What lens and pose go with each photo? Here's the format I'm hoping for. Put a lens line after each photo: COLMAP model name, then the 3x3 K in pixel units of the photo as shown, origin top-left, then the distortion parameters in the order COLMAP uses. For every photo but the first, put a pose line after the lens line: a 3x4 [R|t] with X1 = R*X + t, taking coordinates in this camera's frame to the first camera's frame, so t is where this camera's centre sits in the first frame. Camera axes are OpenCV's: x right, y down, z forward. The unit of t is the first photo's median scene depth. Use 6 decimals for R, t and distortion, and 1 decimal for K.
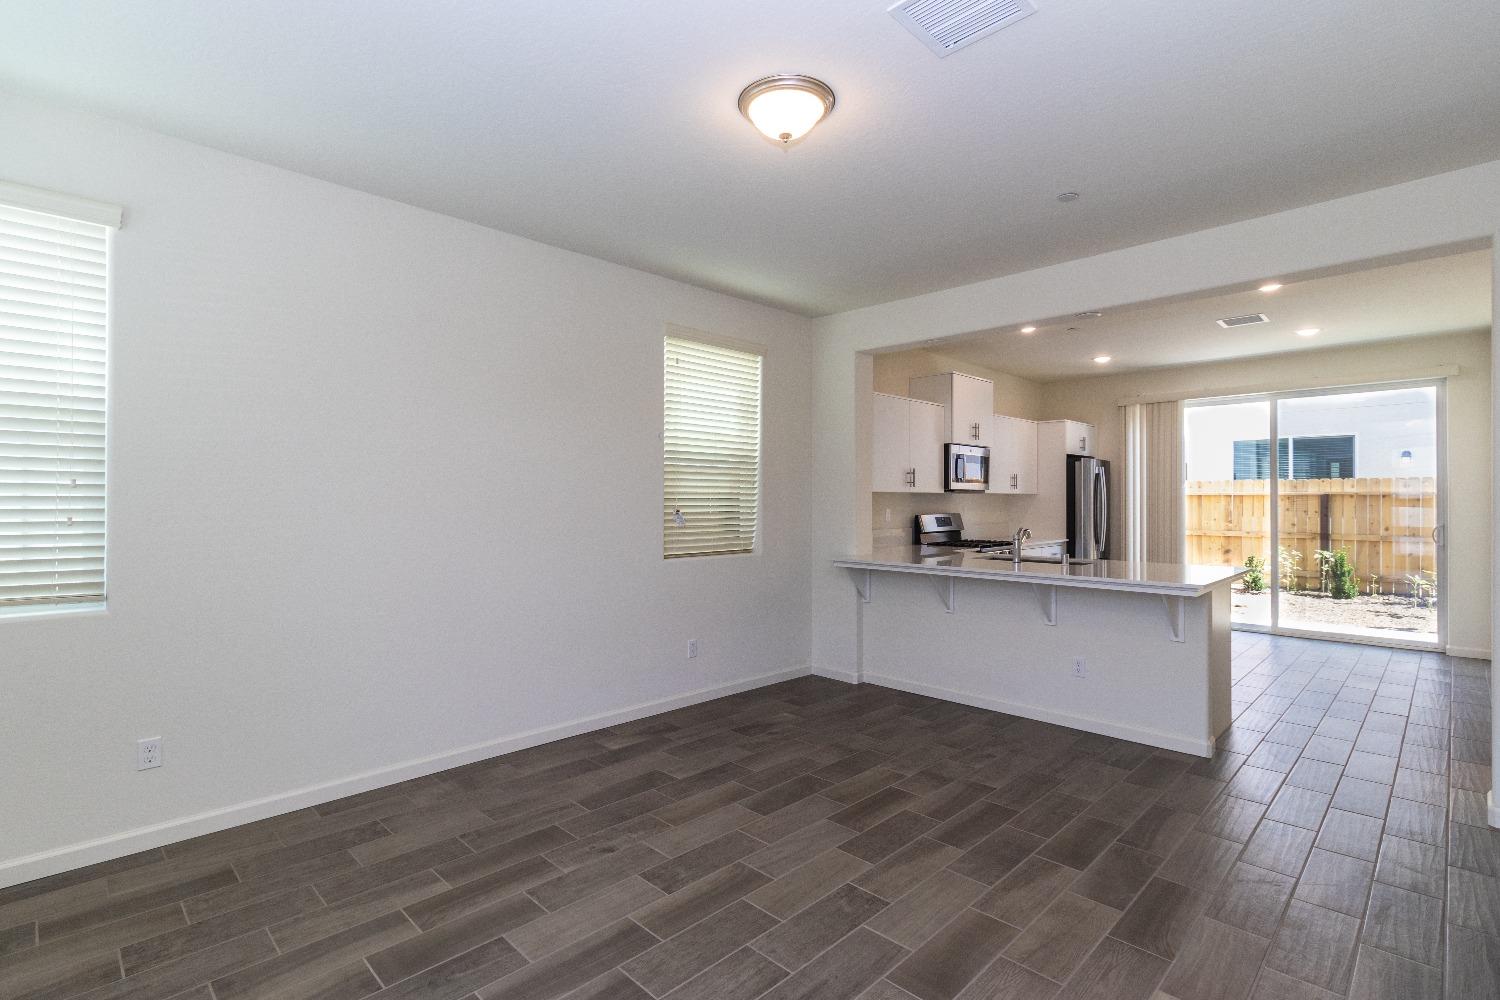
lens RADIAL K [[703.9, 0, 750.0], [0, 703.9, 500.0], [0, 0, 1]] dist [0.000777, -0.000092]
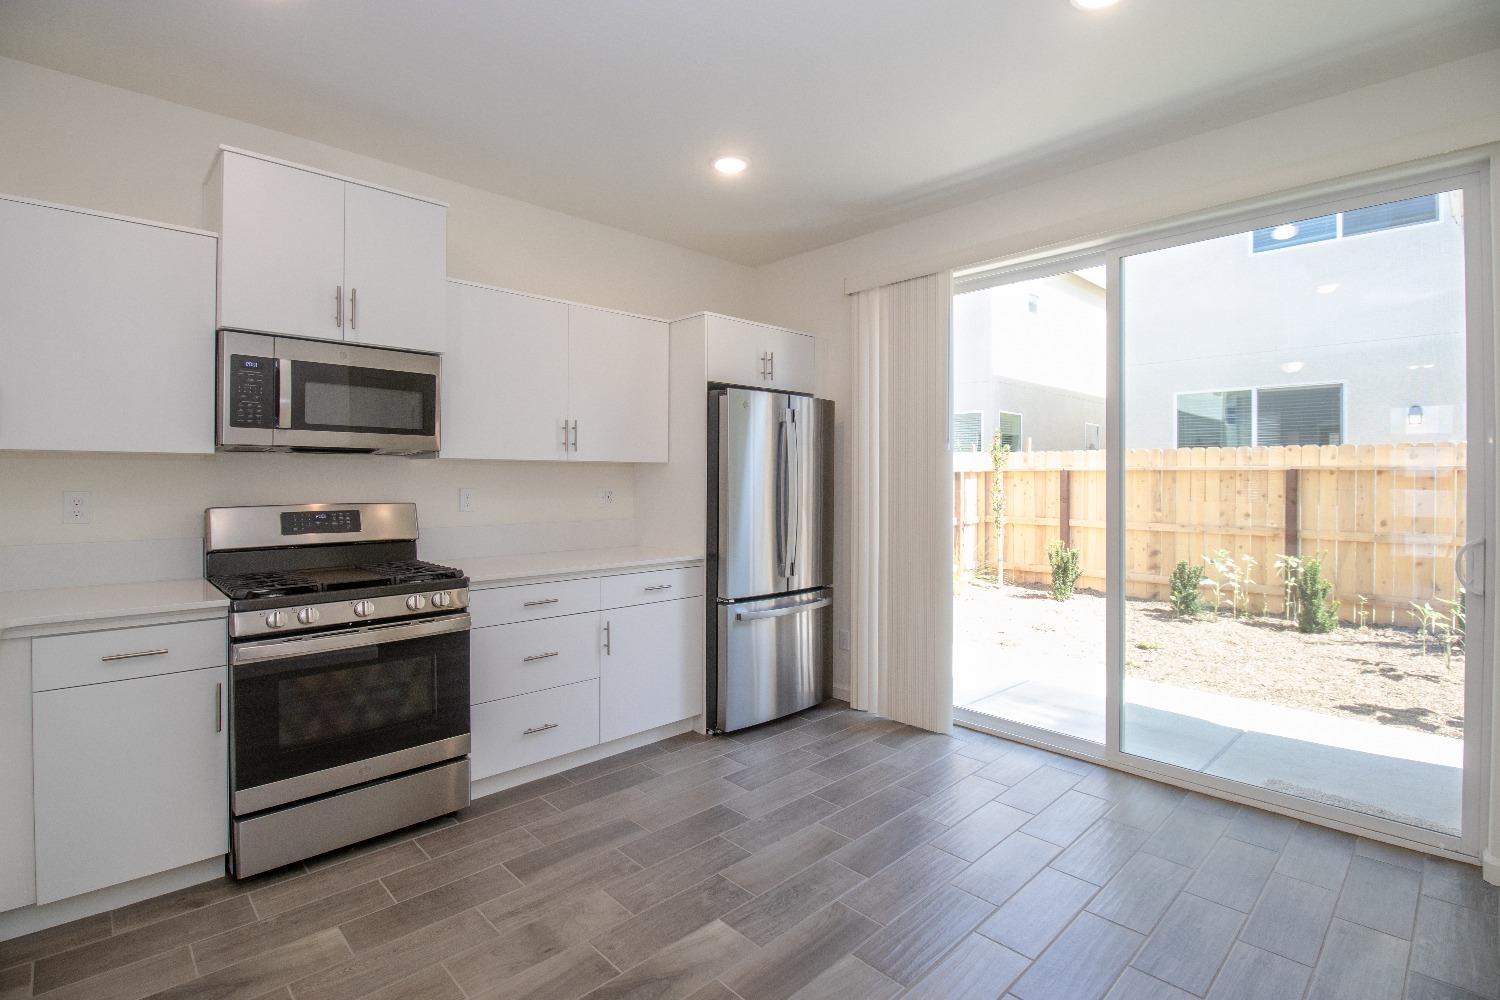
lens RADIAL K [[709.4, 0, 752.4], [0, 709.4, 480.2], [0, 0, 1]] dist [0.000837, -0.012931]
pose [[0.999908, 0.004222, -0.012918, 0.344928], [-0.004160, 0.999980, 0.004777, 0.000963], [0.012938, -0.004722, 0.999905, 0.359730]]
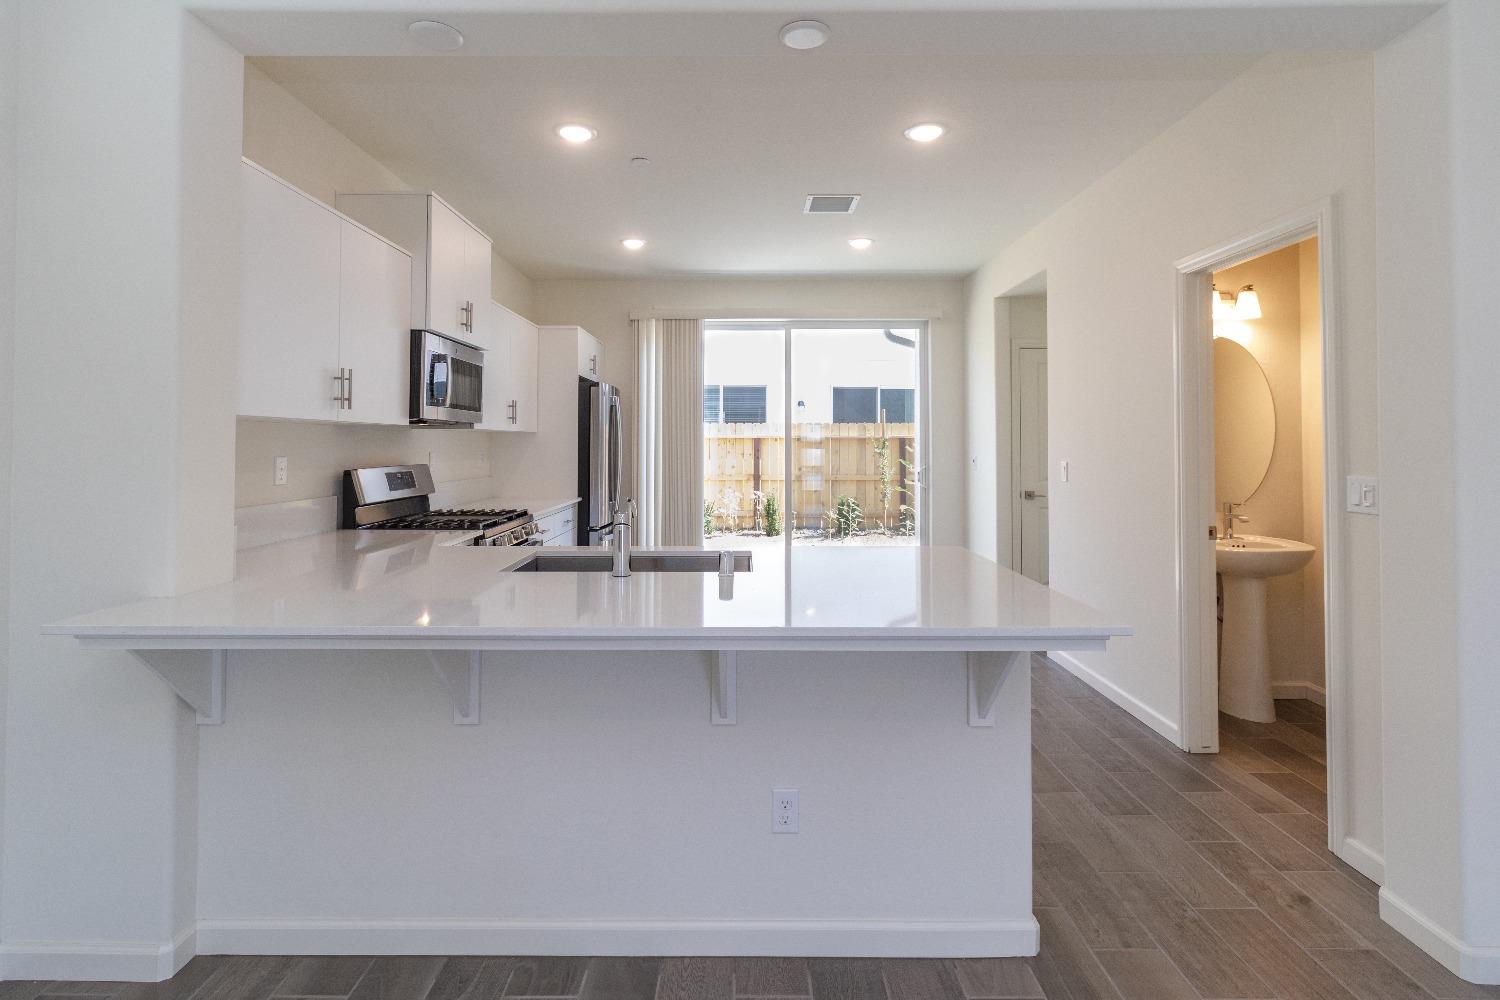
lens RADIAL K [[707.6, 0, 741.8], [0, 707.6, 429.9], [0, 0, 1]] dist [-0.001431, -0.000251]
pose [[0.708615, 0.014885, 0.705439, 0.050428], [-0.000783, 0.999793, -0.020309, 0.001996], [-0.705595, 0.013838, 0.708480, 0.277811]]
